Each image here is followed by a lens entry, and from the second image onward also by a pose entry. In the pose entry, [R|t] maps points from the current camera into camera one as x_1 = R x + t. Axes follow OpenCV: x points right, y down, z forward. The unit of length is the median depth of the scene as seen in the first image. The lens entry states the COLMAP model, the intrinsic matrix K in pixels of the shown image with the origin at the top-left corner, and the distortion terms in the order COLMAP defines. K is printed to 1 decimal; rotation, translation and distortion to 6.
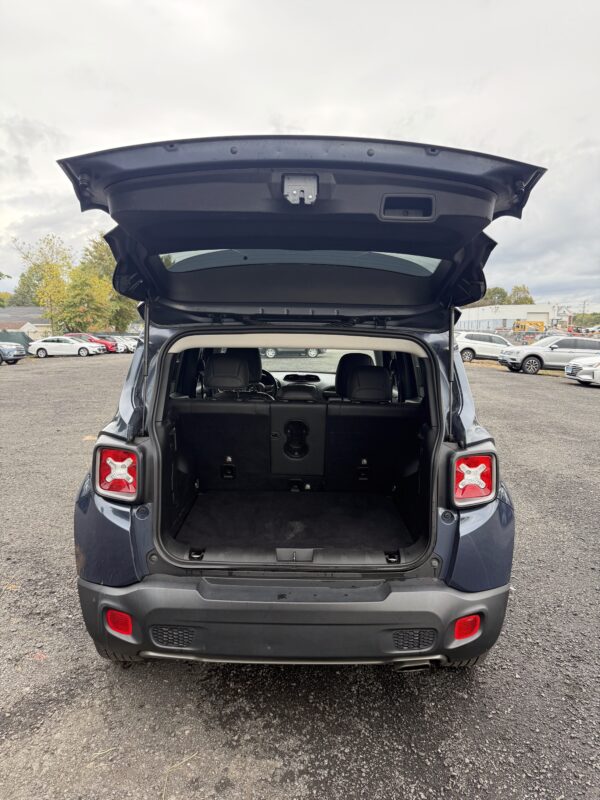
lens RADIAL K [[563.5, 0, 300.0], [0, 563.5, 405.9], [0, 0, 1]] dist [0.021639, -0.036986]
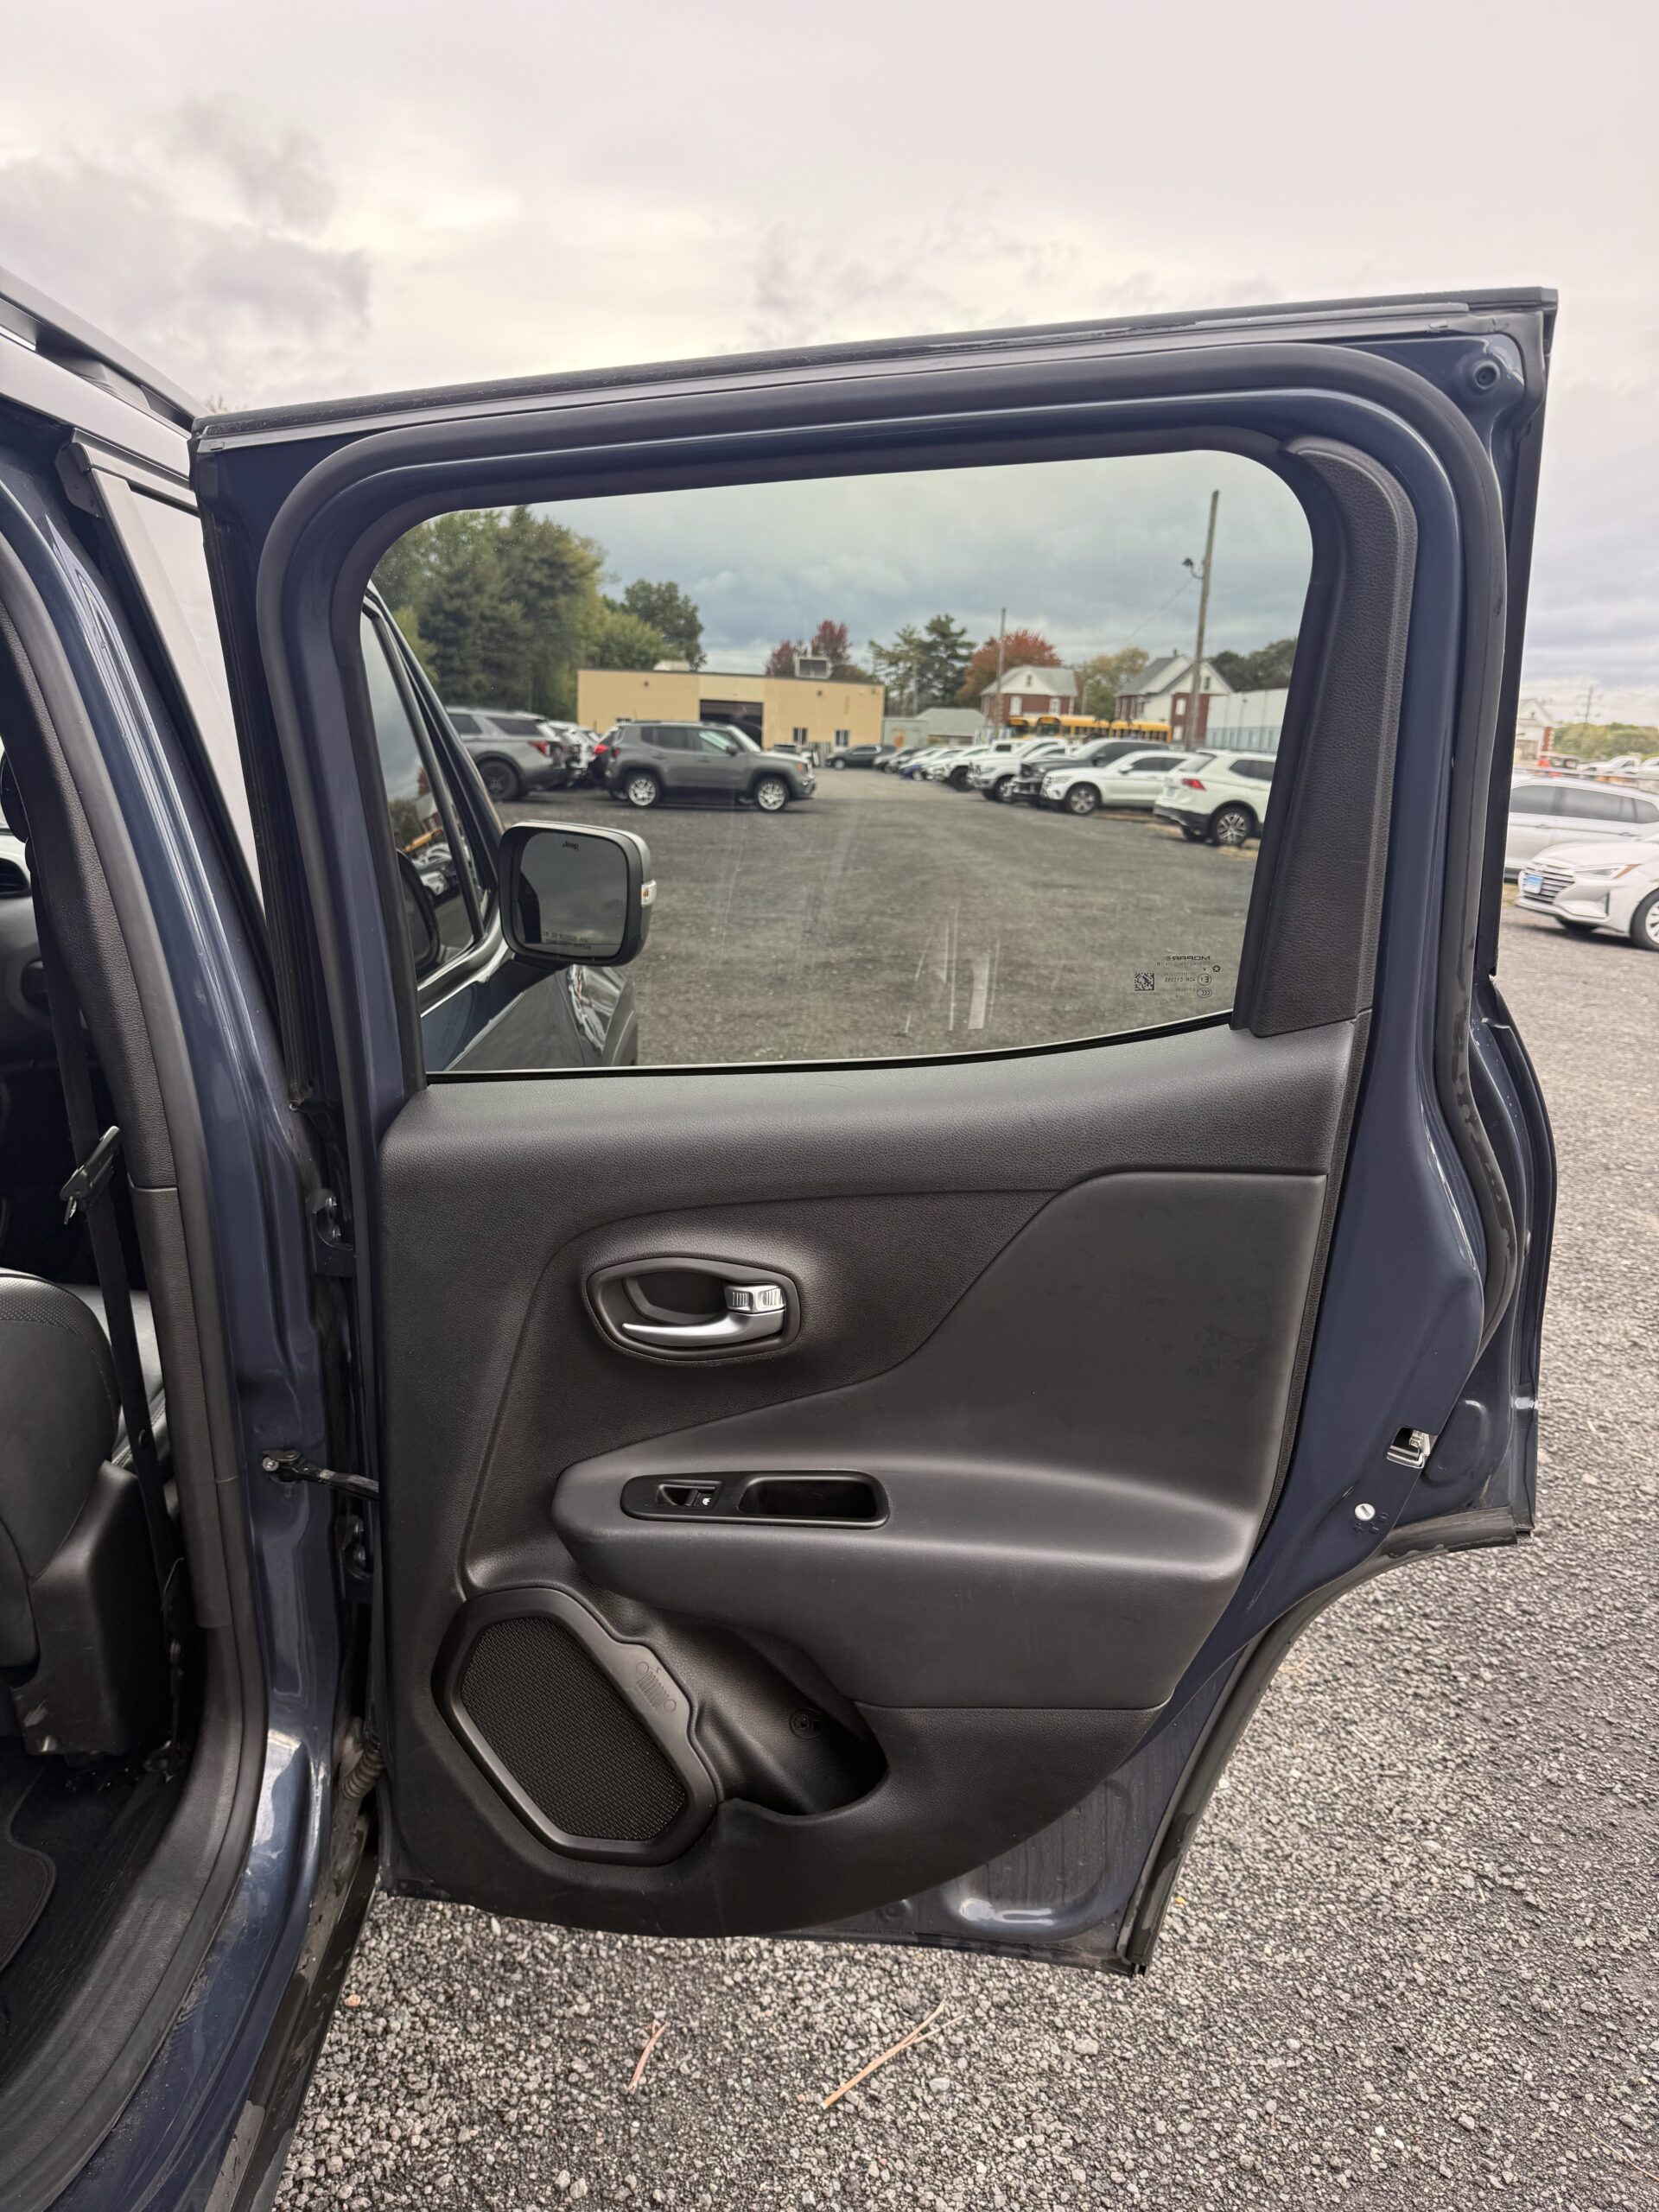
lens RADIAL K [[1558.0, 0, 822.5], [0, 1558.0, 1116.8], [0, 0, 1]] dist [0.021639, -0.036986]
pose [[0.998854, 0.038825, 0.028004, 0.230039], [-0.041566, 0.993596, 0.105064, -0.034859], [-0.023746, -0.106107, 0.994071, 0.485354]]
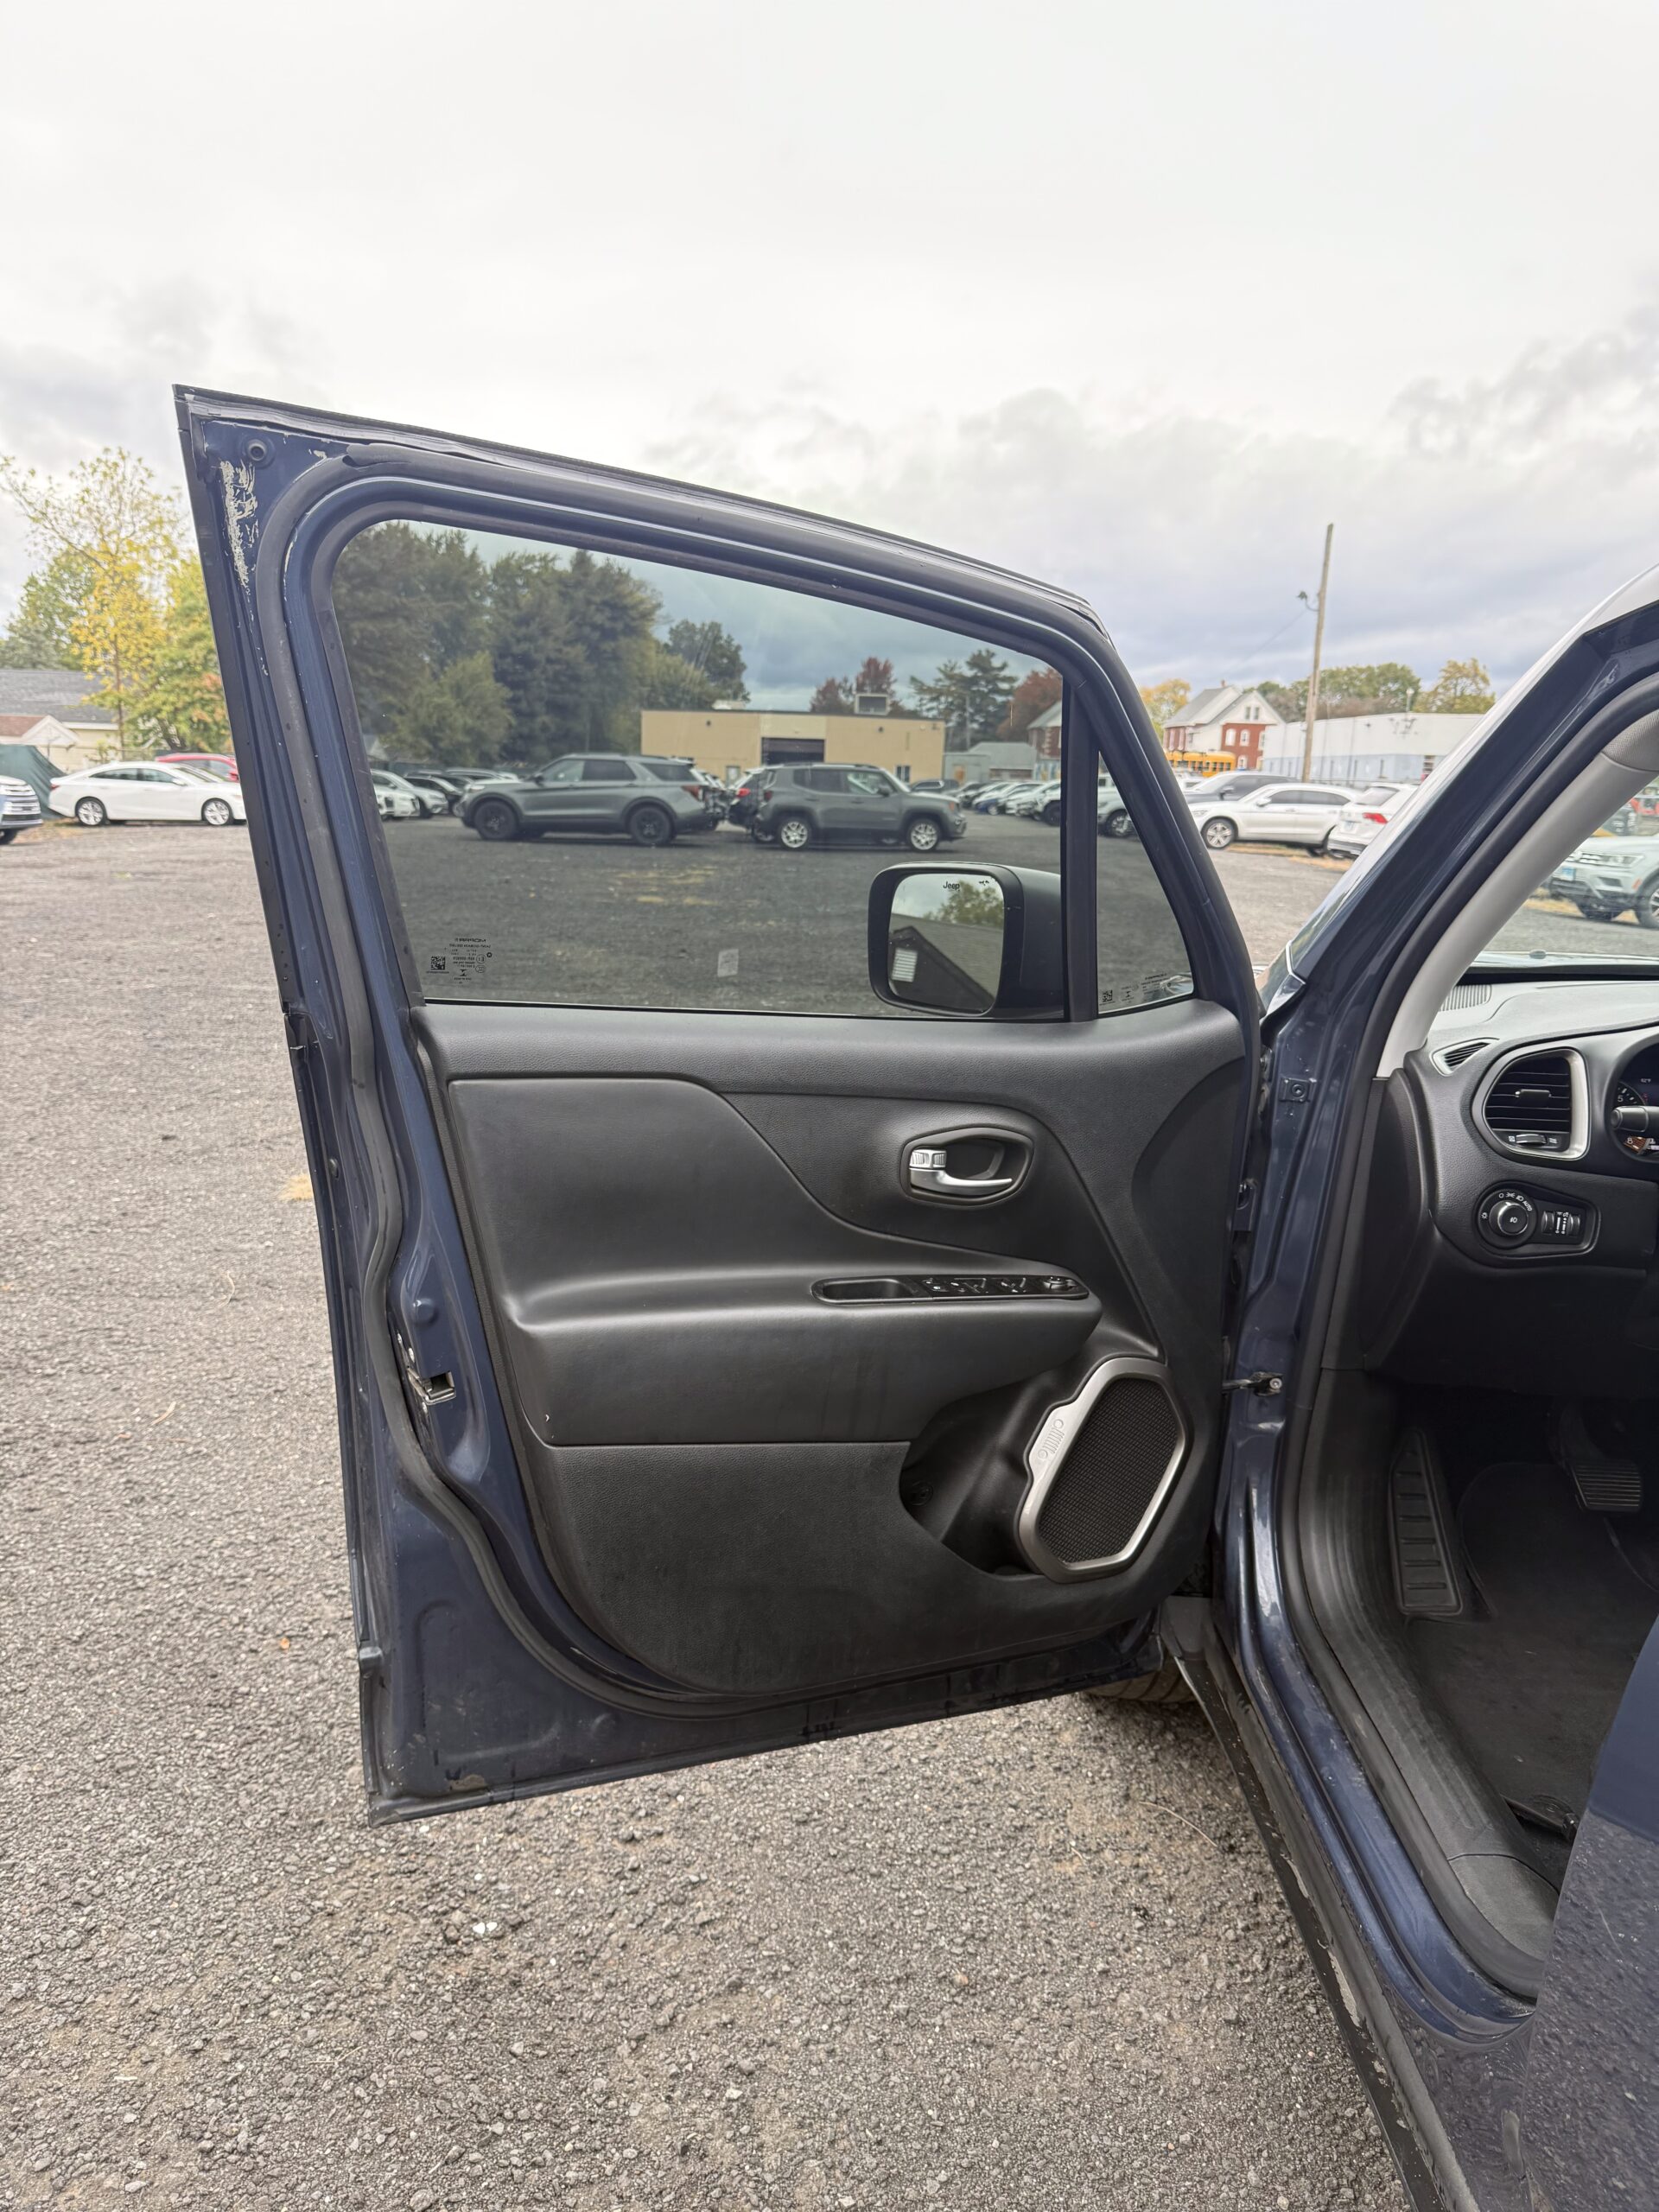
lens RADIAL K [[1558.0, 0, 807.1], [0, 1558.0, 1108.1], [0, 0, 1]] dist [0.021639, -0.036986]
pose [[0.999507, 0.031276, 0.002879, -0.273106], [-0.031406, 0.996313, 0.079840, -0.054632], [-0.000371, -0.079891, 0.996804, 0.586346]]
